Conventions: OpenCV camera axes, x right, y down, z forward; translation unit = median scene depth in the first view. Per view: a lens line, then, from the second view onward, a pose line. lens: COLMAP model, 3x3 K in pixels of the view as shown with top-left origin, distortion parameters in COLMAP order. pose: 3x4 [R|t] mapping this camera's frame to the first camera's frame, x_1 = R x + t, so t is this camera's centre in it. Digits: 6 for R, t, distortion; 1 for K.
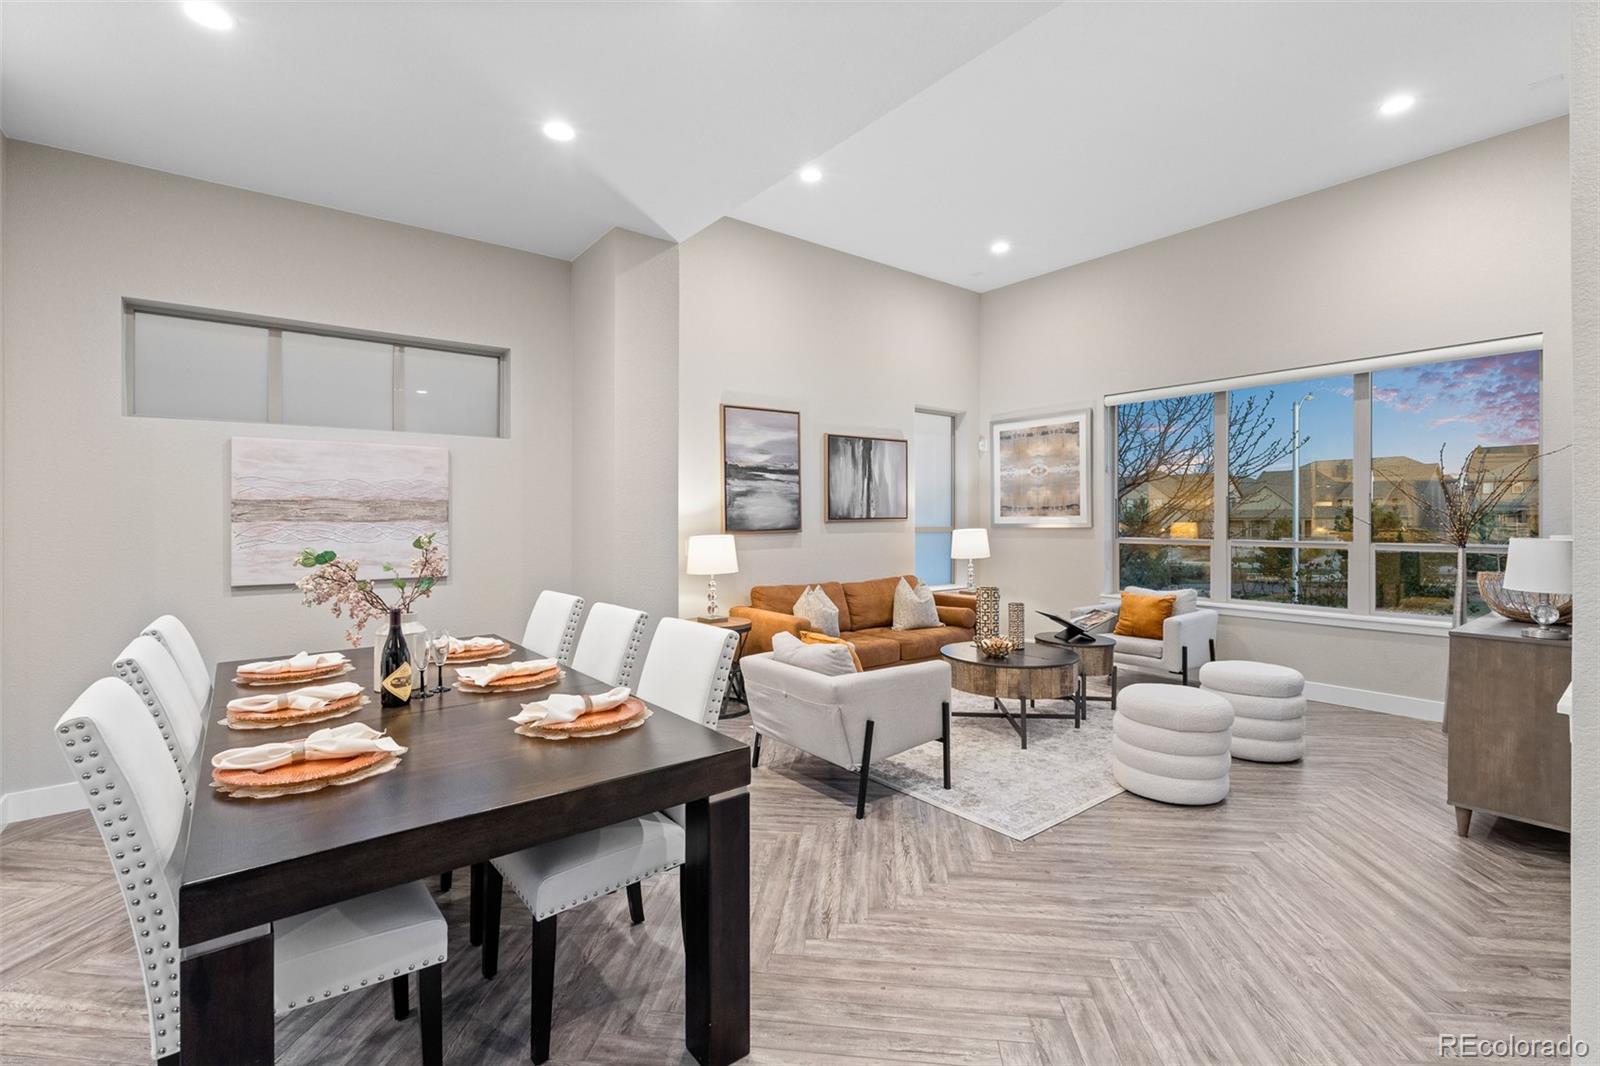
lens RADIAL K [[711.0, 0, 799.6], [0, 711.0, 523.1], [0, 0, 1]] dist [-0.002013, -0.000179]
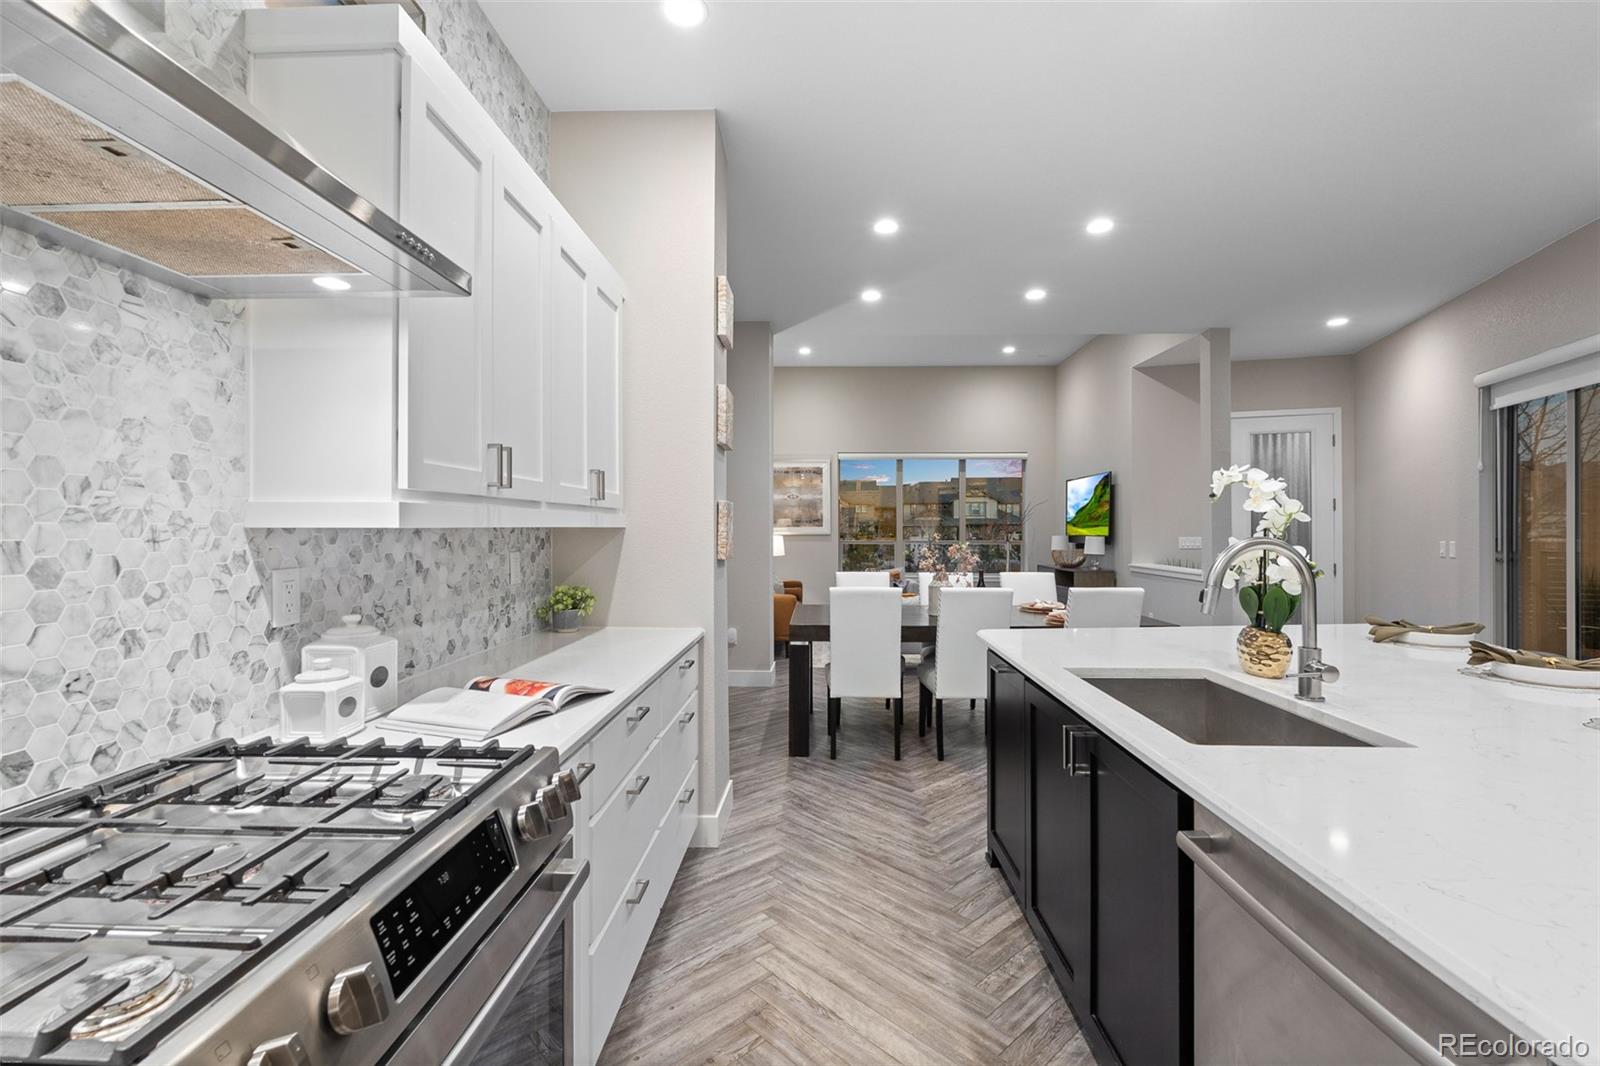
lens RADIAL K [[705.5, 0, 807.2], [0, 705.5, 525.5], [0, 0, 1]] dist [-0.004453, 0.000150]
pose [[0.634640, 0.008755, 0.772758, -0.857864], [0.001015, 0.999926, -0.012163, 0.005747], [-0.772807, 0.008503, 0.634584, 0.035107]]
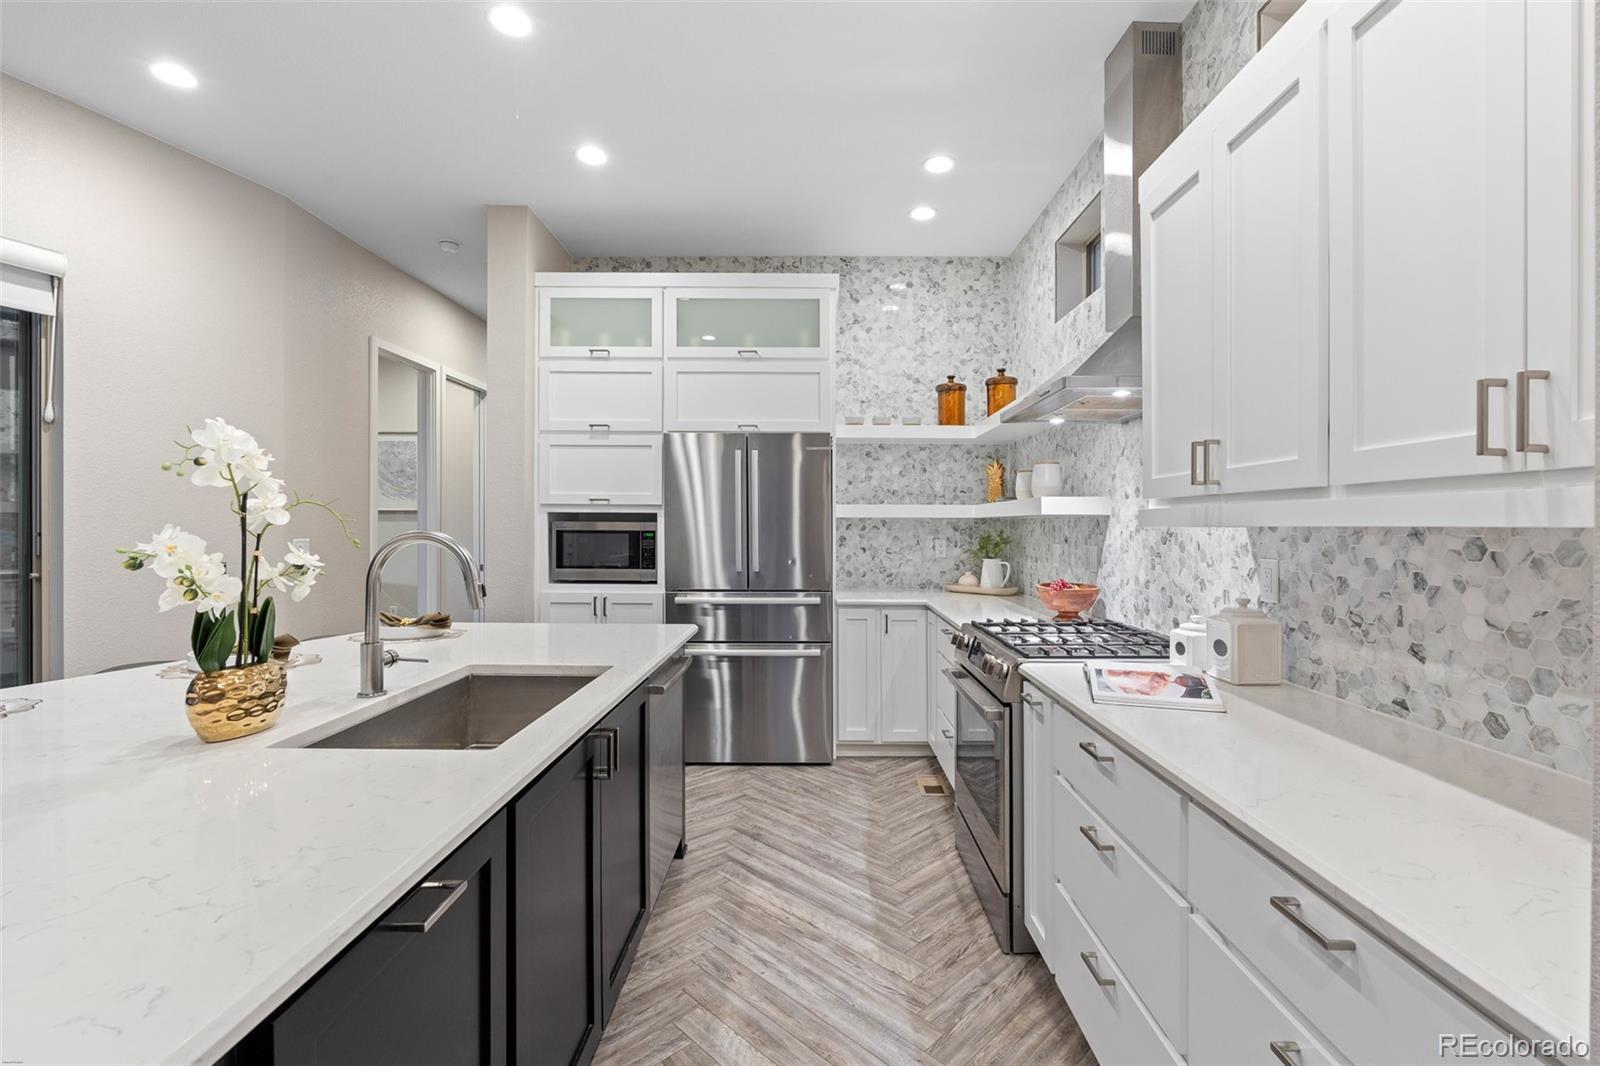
lens RADIAL K [[705.5, 0, 807.2], [0, 705.5, 525.5], [0, 0, 1]] dist [-0.004453, 0.000150]
pose [[-0.621822, 0.004867, -0.783144, -0.415847], [-0.006794, 0.999910, 0.011609, 0.000374], [0.783129, 0.012539, -0.621732, 0.354335]]
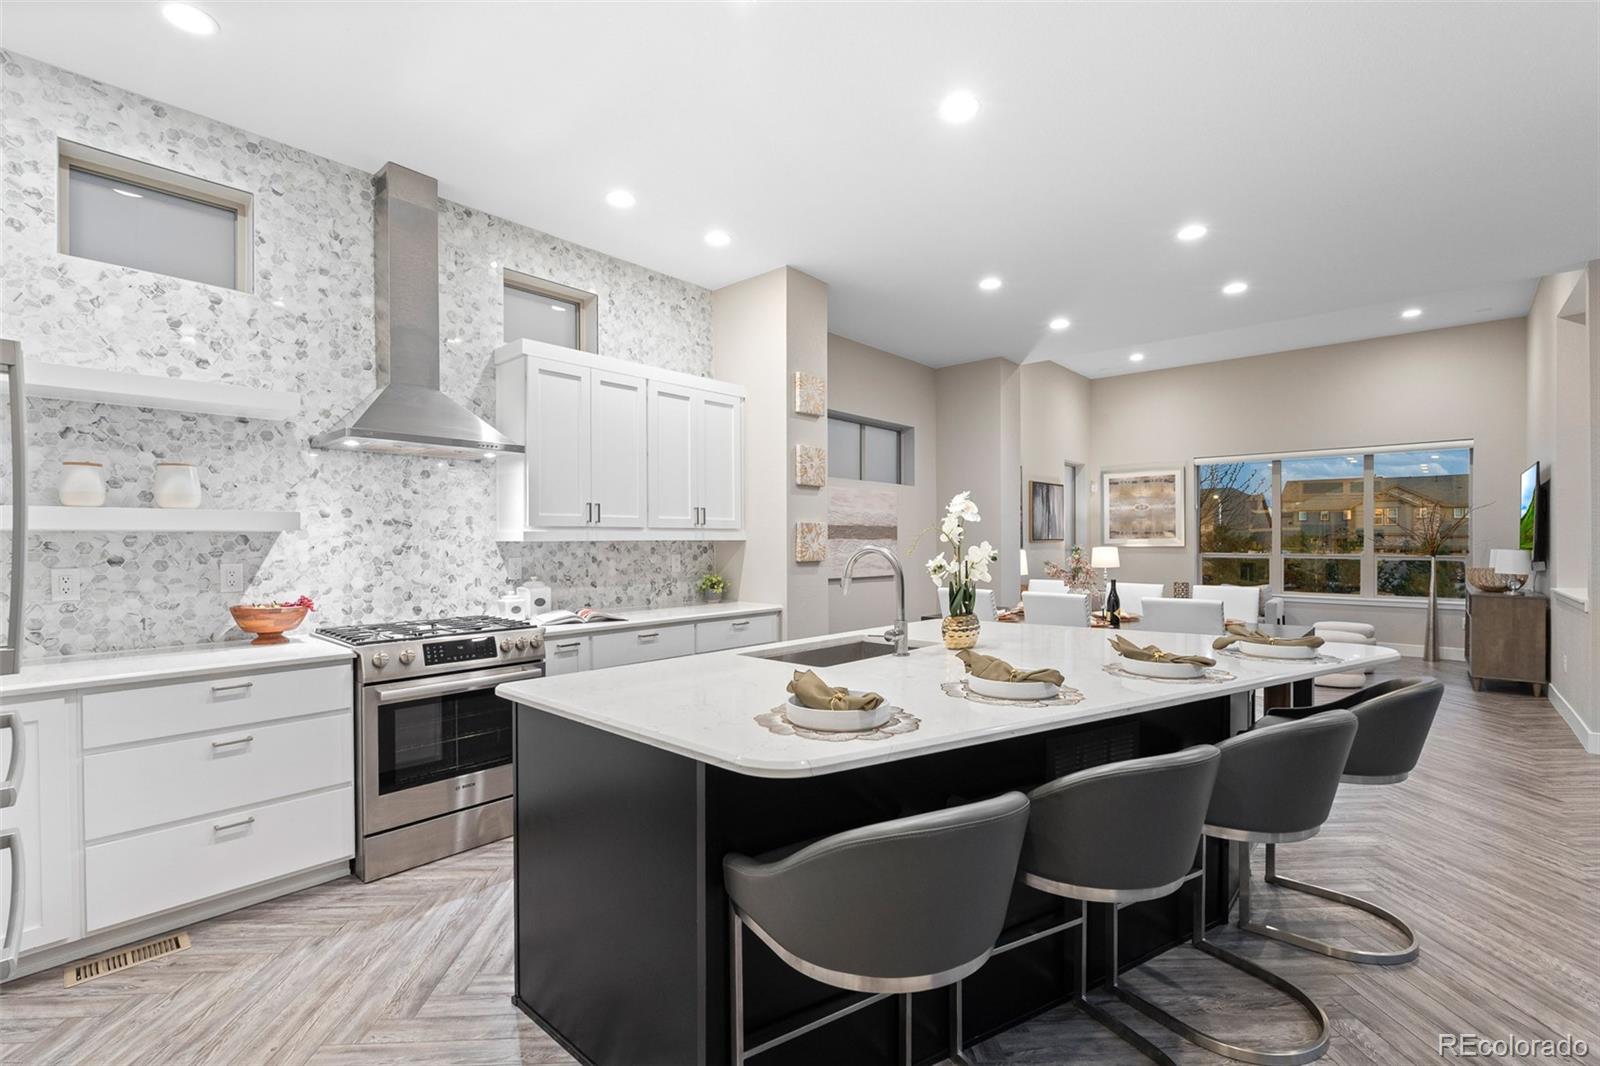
lens RADIAL K [[716.2, 0, 801.6], [0, 716.2, 544.8], [0, 0, 1]] dist [-0.003923, -0.000256]
pose [[0.983838, 0.002779, 0.179039, -0.653030], [-0.002758, 0.999996, -0.000364, 0.005993], [-0.179040, -0.000135, 0.983842, -0.332729]]
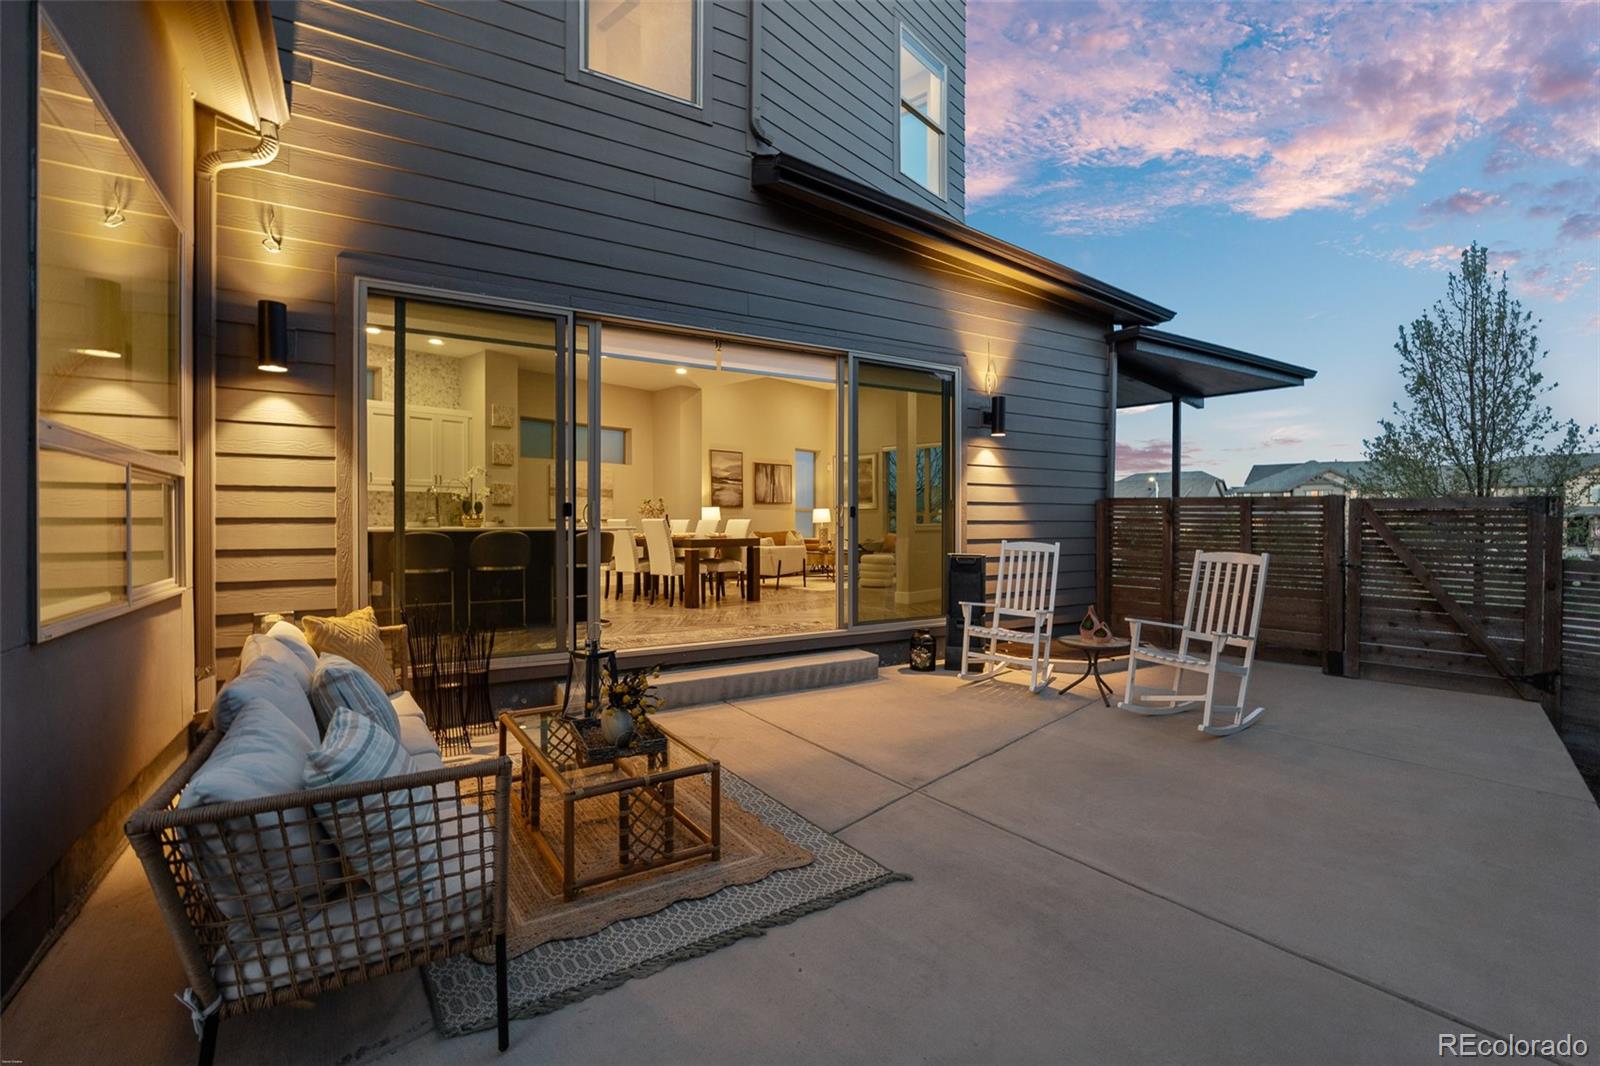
lens RADIAL K [[705.5, 0, 807.2], [0, 705.5, 525.5], [0, 0, 1]] dist [-0.004453, 0.000150]
pose [[0.985017, 0.004853, 0.172388, -0.162679], [-0.004566, 0.999987, -0.002060, 0.064986], [-0.172396, 0.001242, 0.985027, -1.067862]]
